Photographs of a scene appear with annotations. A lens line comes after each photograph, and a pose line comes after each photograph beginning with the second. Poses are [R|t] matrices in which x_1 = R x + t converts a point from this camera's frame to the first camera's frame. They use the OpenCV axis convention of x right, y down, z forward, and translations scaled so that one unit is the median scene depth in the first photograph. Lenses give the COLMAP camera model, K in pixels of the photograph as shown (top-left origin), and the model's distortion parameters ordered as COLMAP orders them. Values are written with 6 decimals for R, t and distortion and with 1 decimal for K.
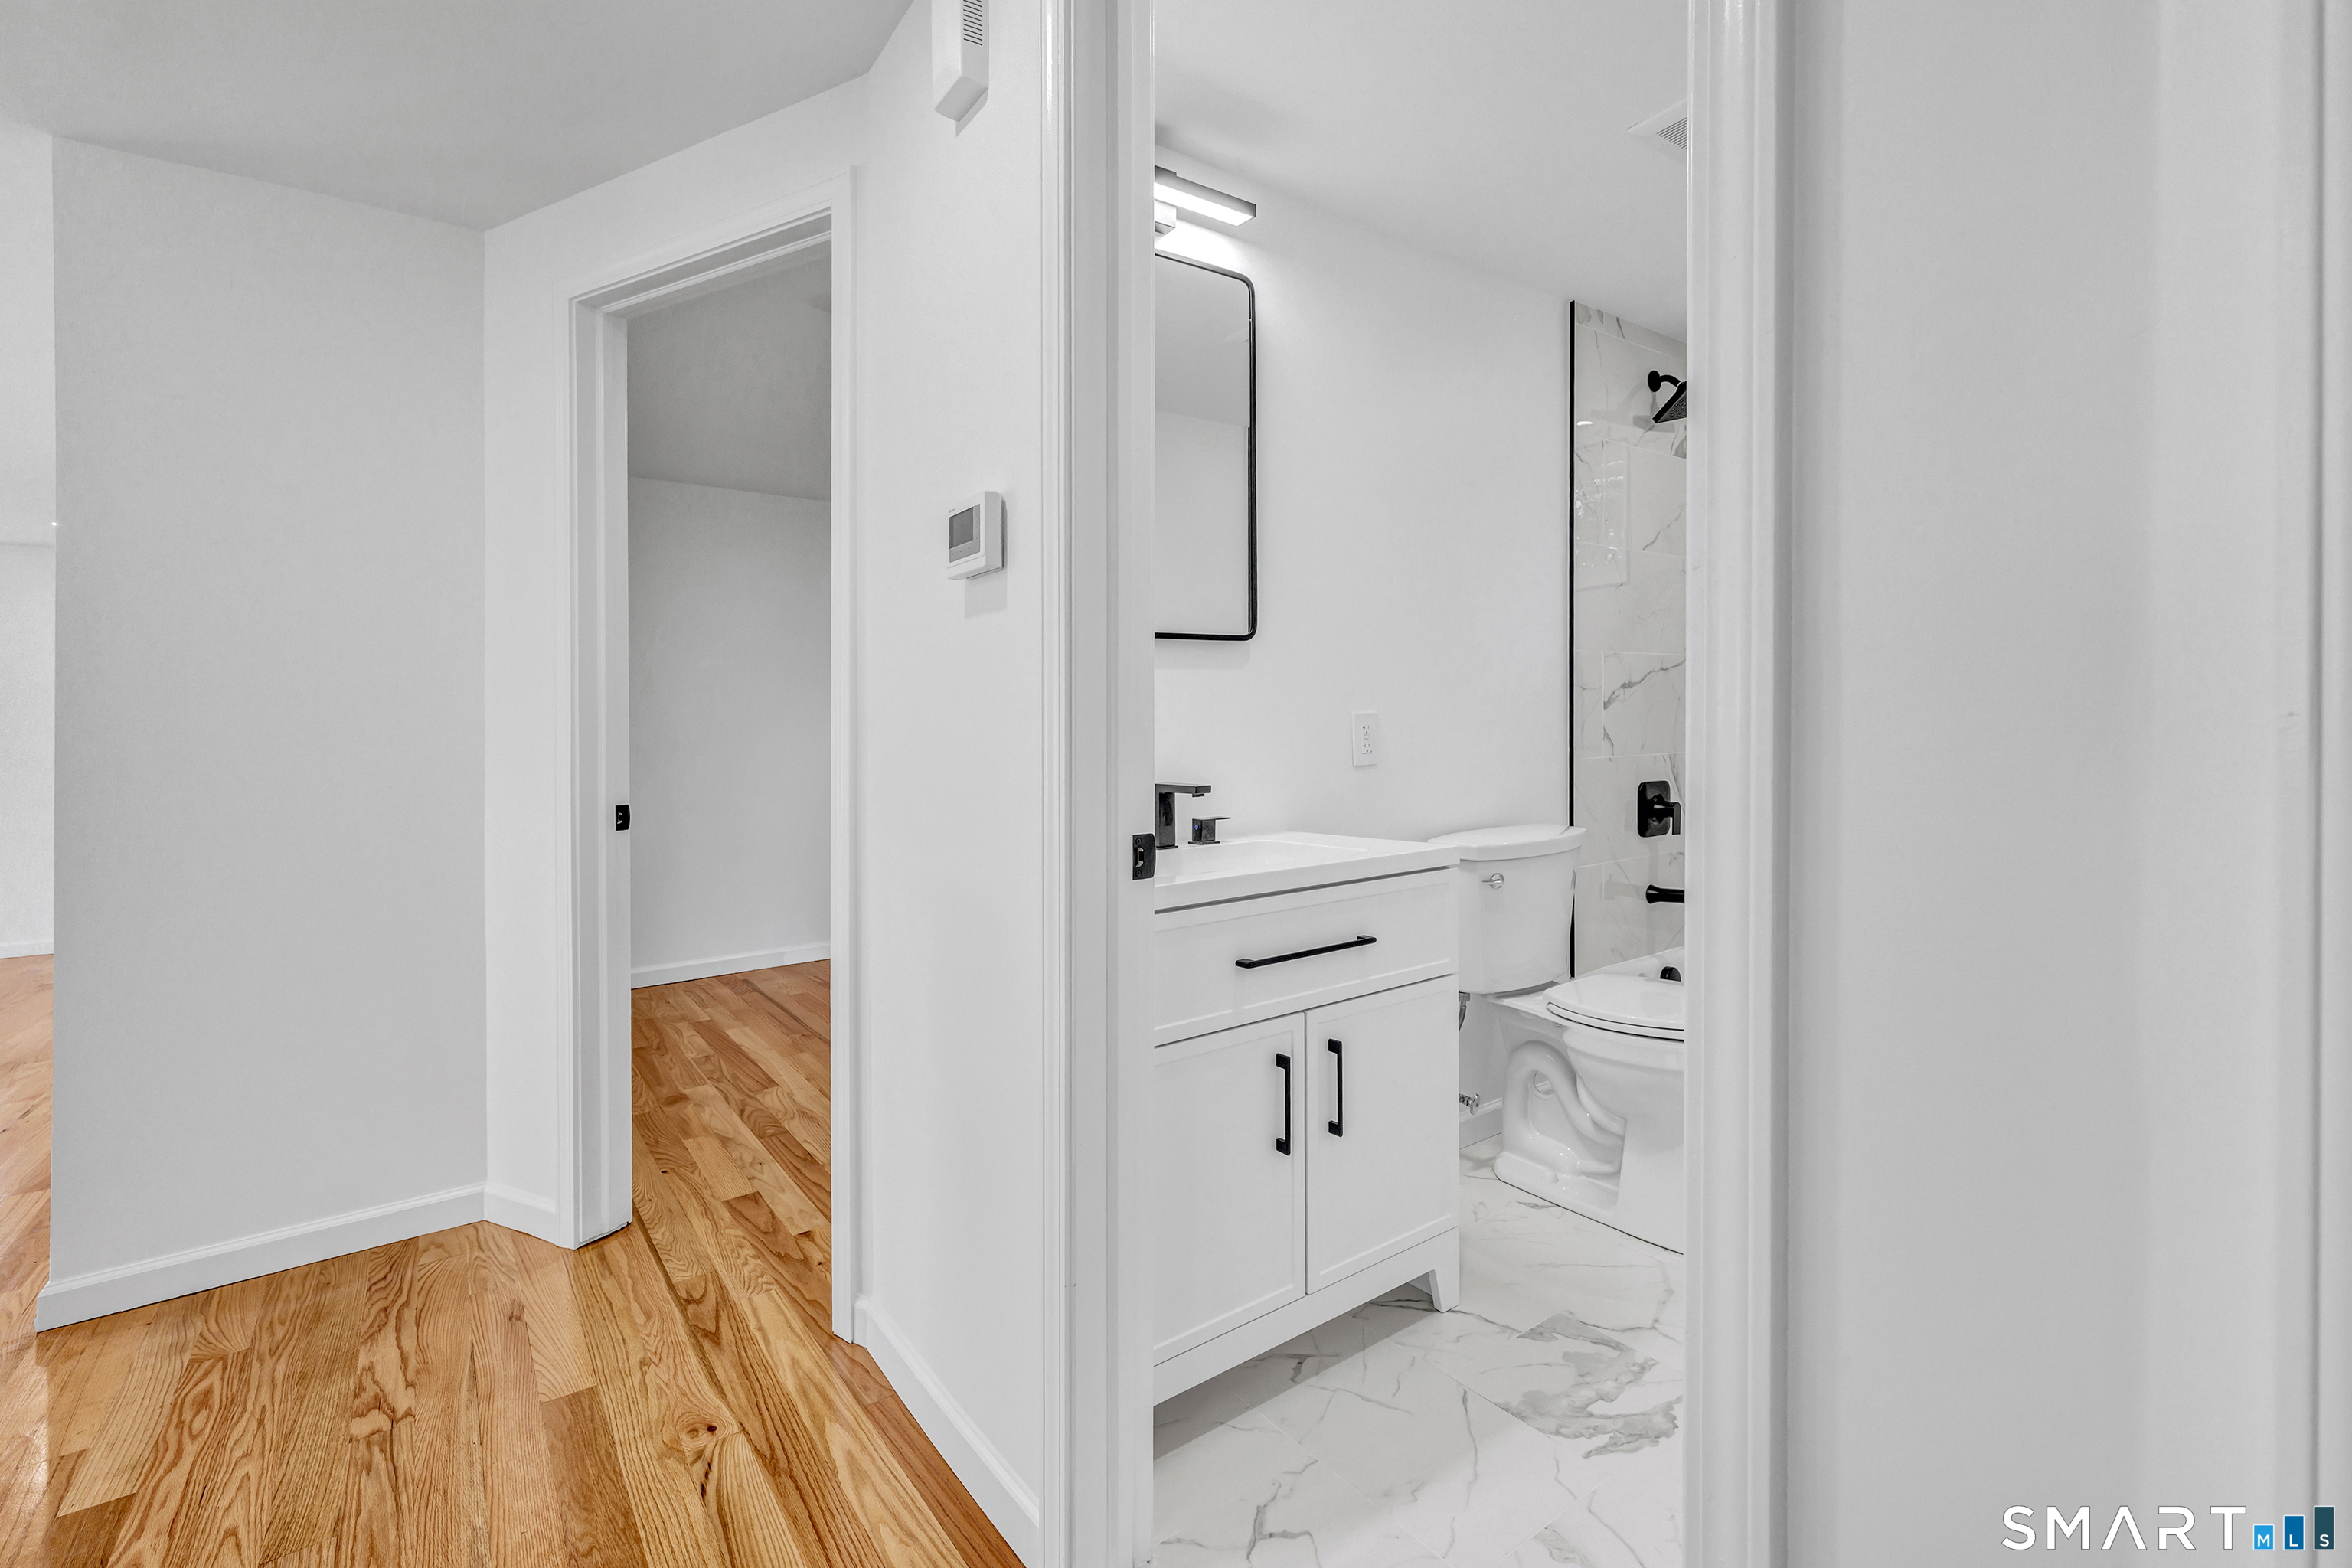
lens RADIAL K [[1057.0, 0, 1167.7], [0, 1057.0, 779.9], [0, 0, 1]] dist [-0.000688, 0.000001]
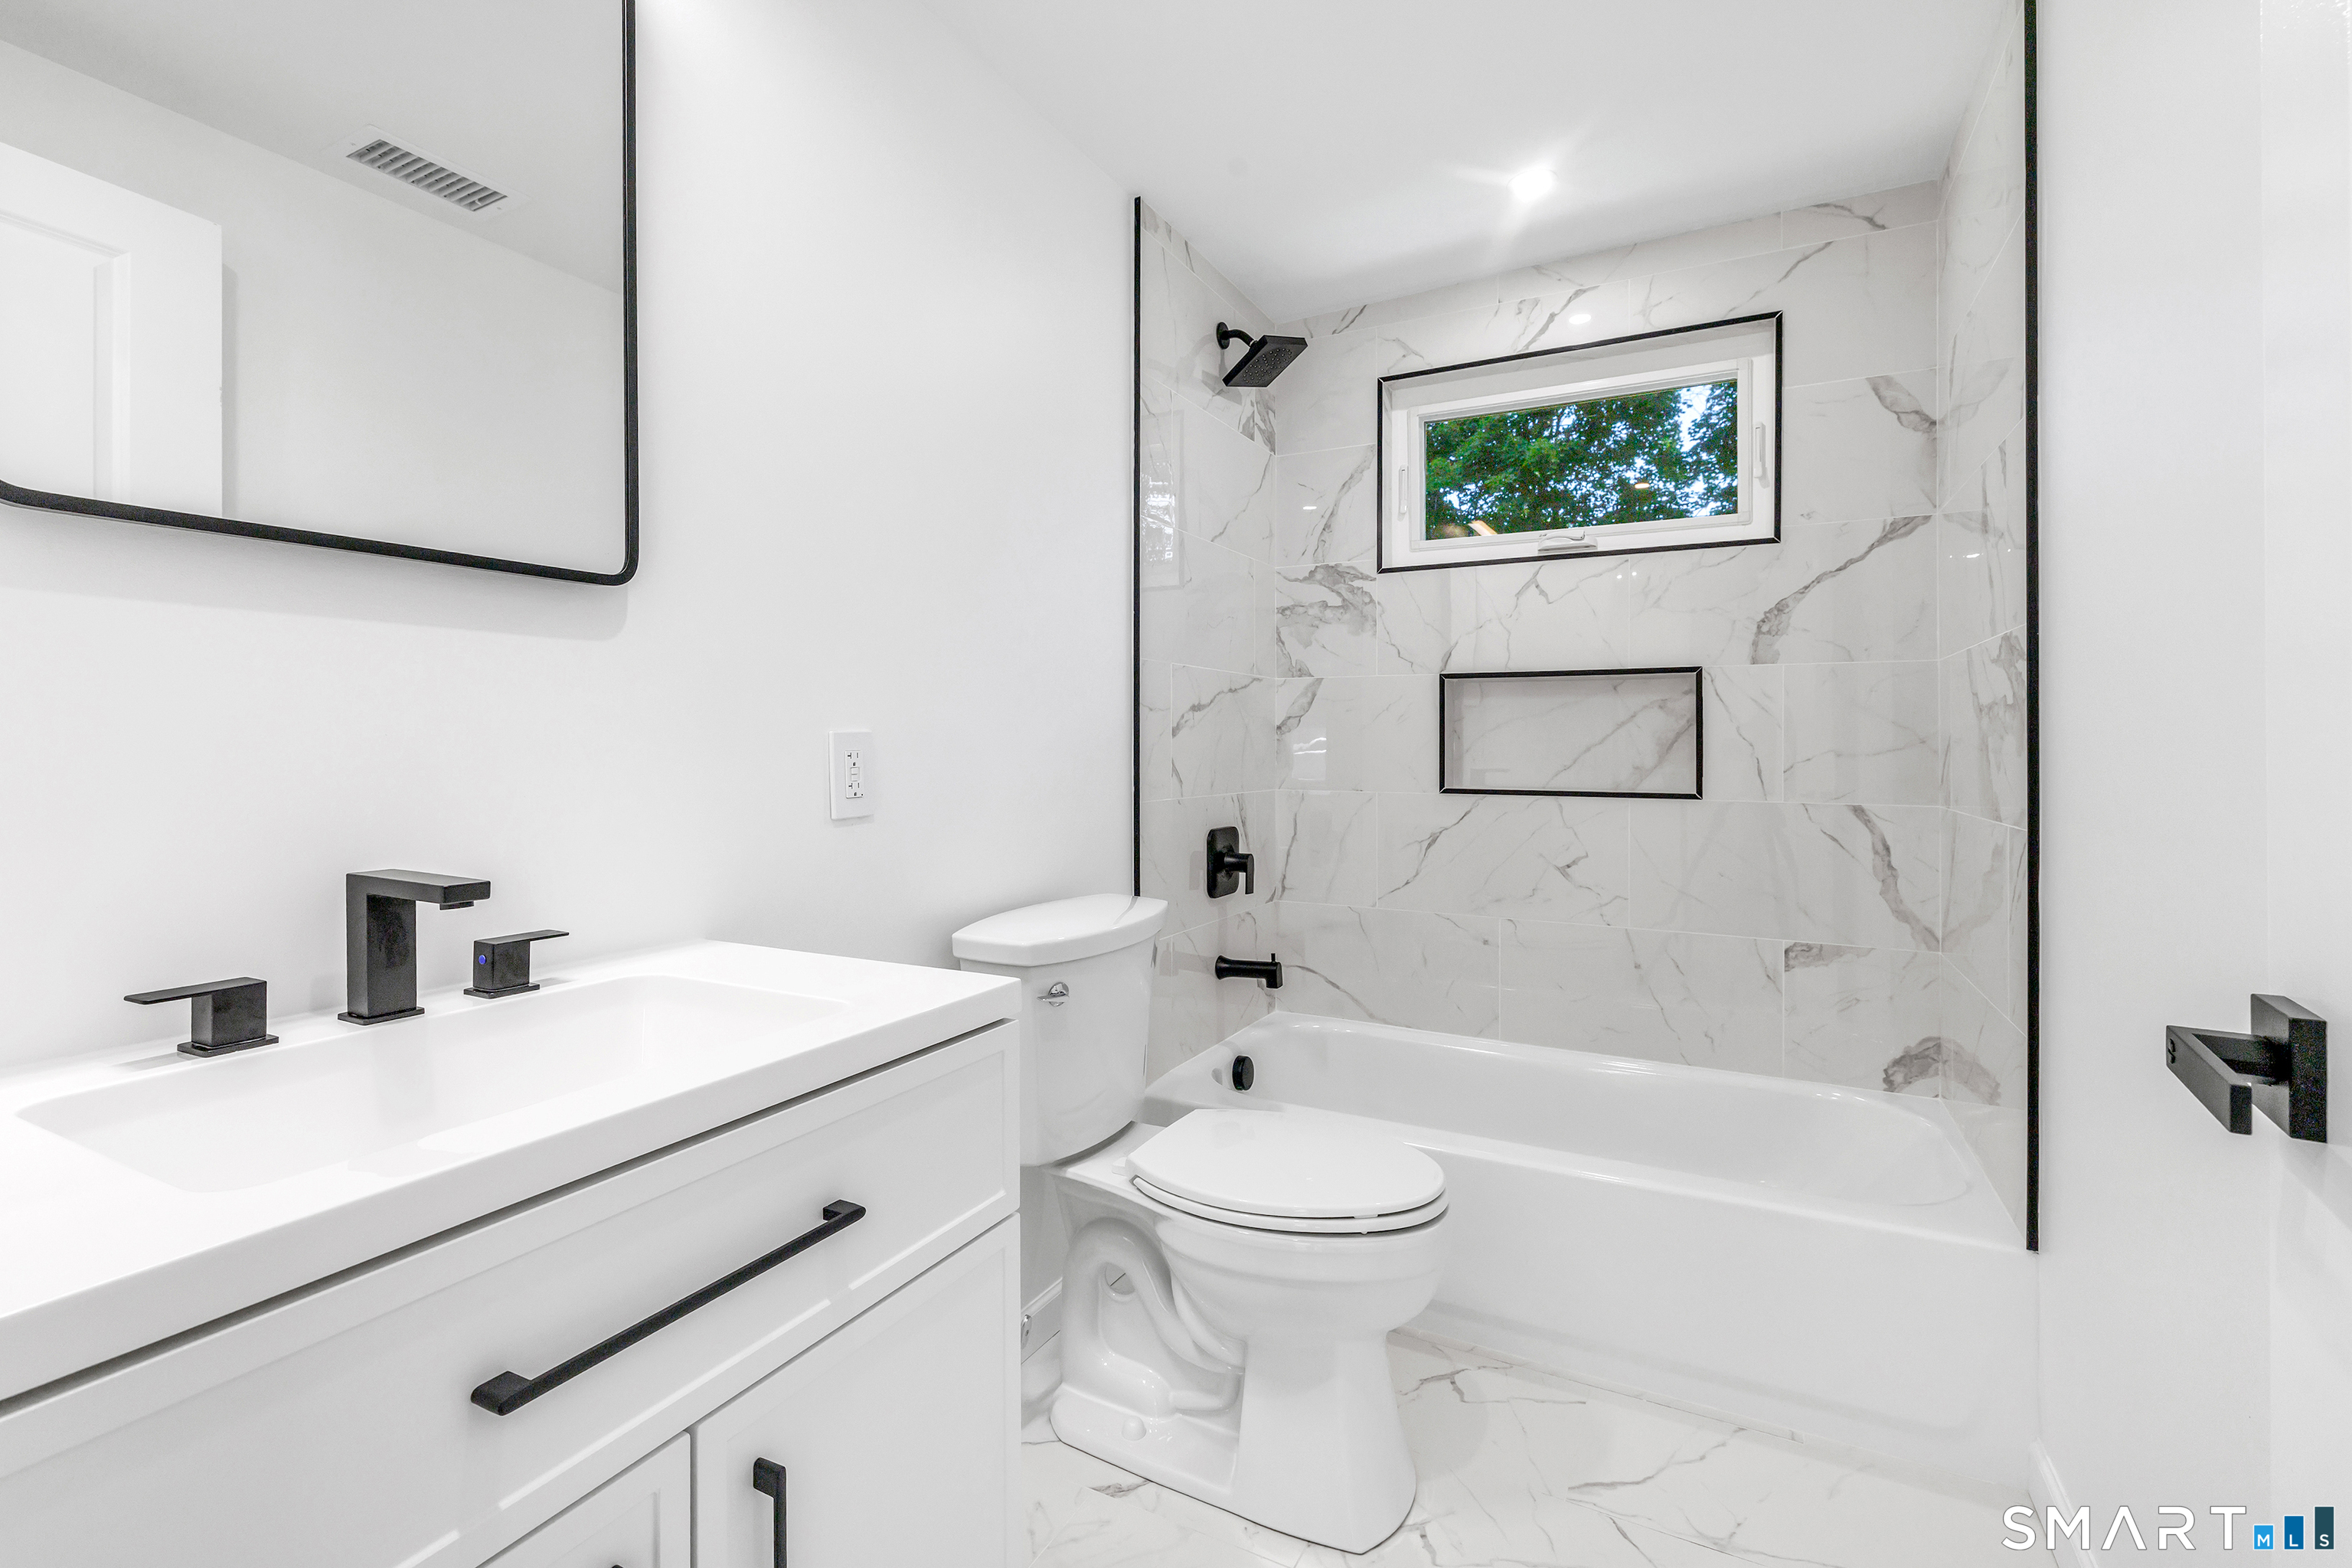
lens RADIAL K [[1057.0, 0, 1167.7], [0, 1057.0, 779.9], [0, 0, 1]] dist [-0.000688, 0.000001]
pose [[0.894882, 0.006863, 0.446250, 0.071014], [0.004989, 0.999665, -0.025379, -0.017516], [-0.446274, 0.024937, 0.894549, 0.343676]]
